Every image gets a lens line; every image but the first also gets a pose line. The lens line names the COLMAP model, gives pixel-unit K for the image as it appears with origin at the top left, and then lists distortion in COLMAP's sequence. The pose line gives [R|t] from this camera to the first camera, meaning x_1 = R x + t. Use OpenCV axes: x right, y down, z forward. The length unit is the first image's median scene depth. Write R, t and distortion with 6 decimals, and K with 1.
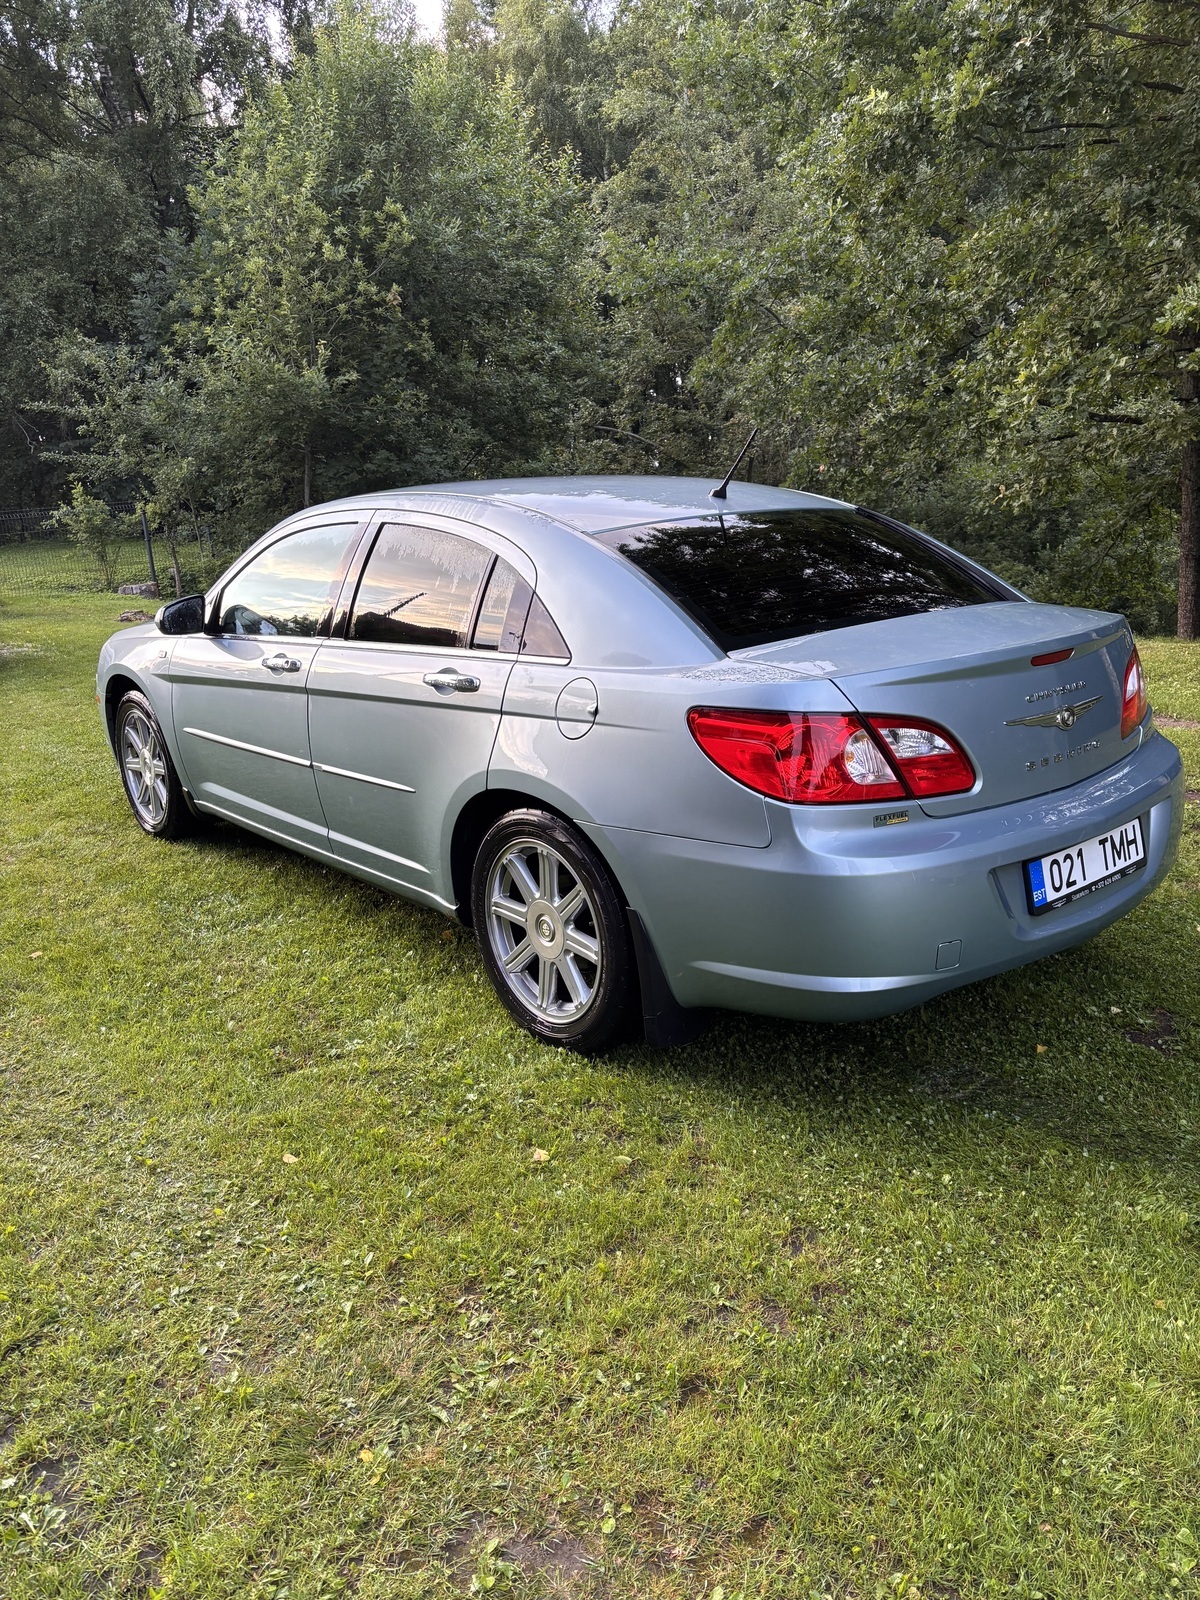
lens RADIAL K [[1207.2, 0, 600.6], [0, 1207.2, 801.3], [0, 0, 1]] dist [0.013184, 0.001160]
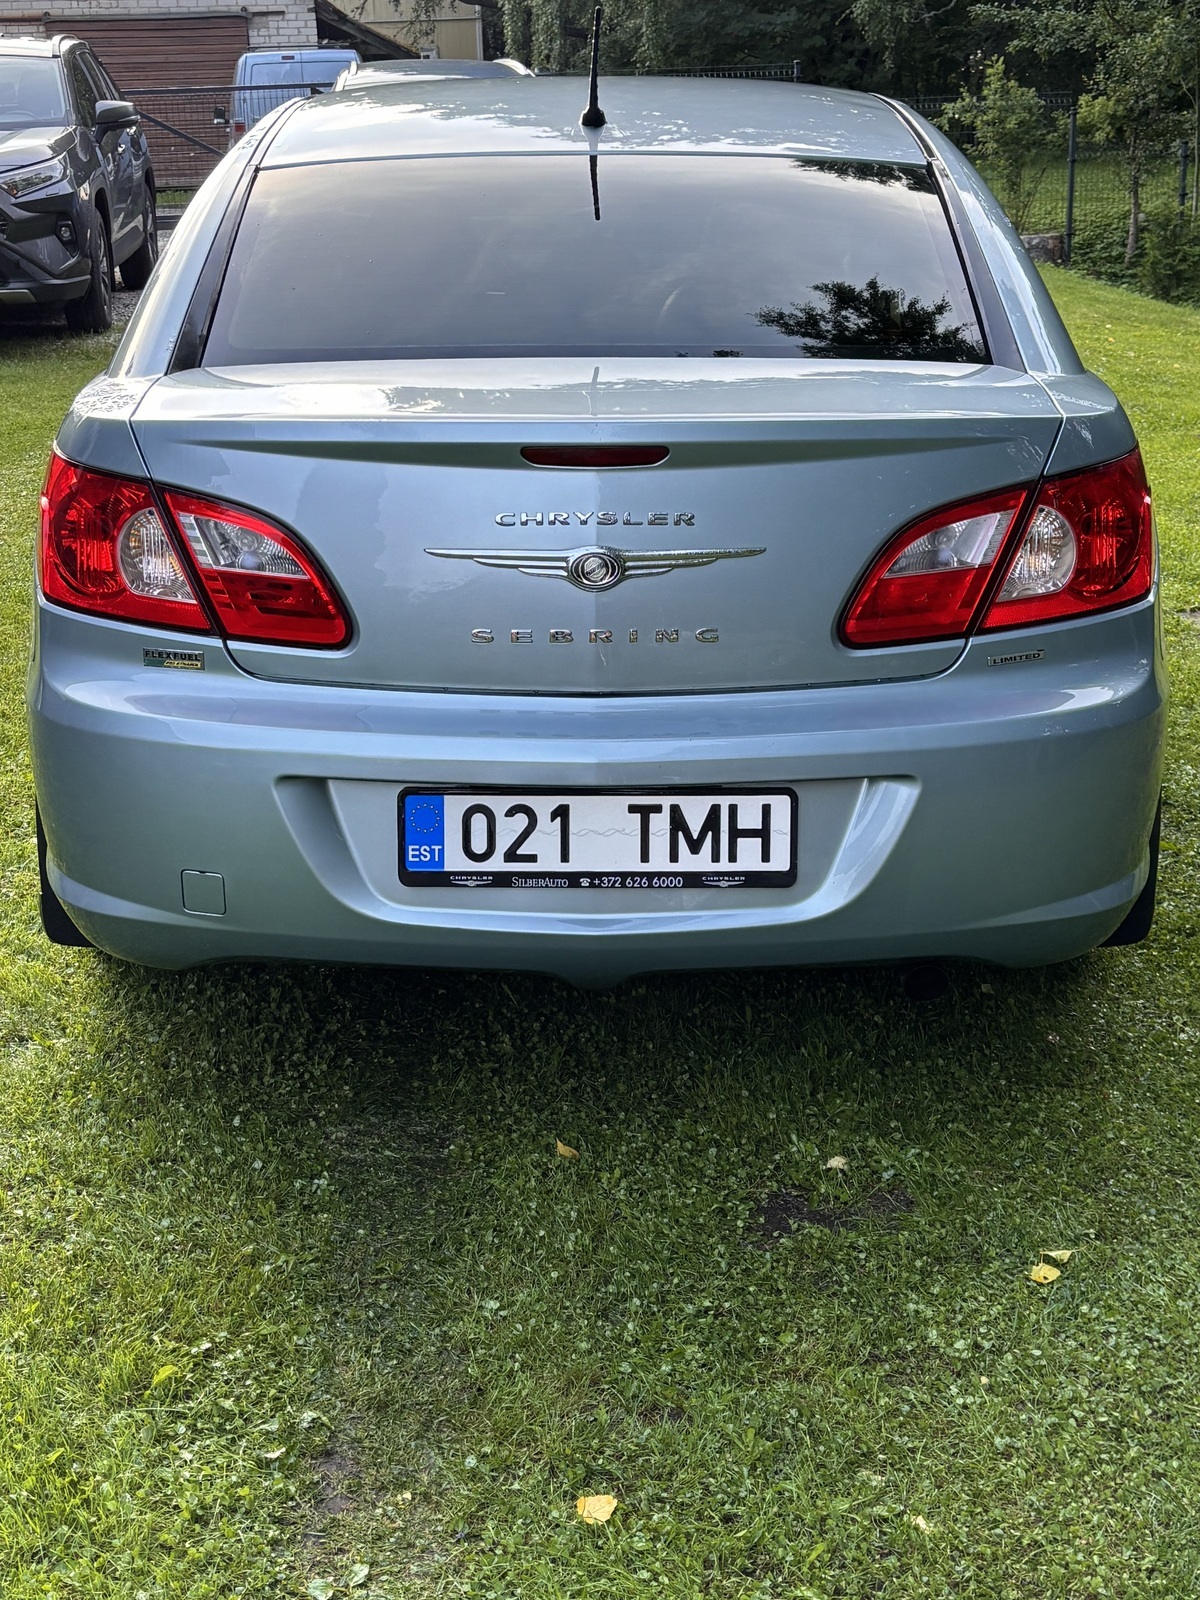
lens RADIAL K [[2131.9, 0, 604.9], [0, 2131.9, 799.2], [0, 0, 1]] dist [0.024954, 0.000000]
pose [[0.776974, 0.245090, -0.579865, 0.958049], [-0.201560, 0.969464, 0.139687, -0.102283], [0.596394, 0.008344, 0.802649, 0.213724]]
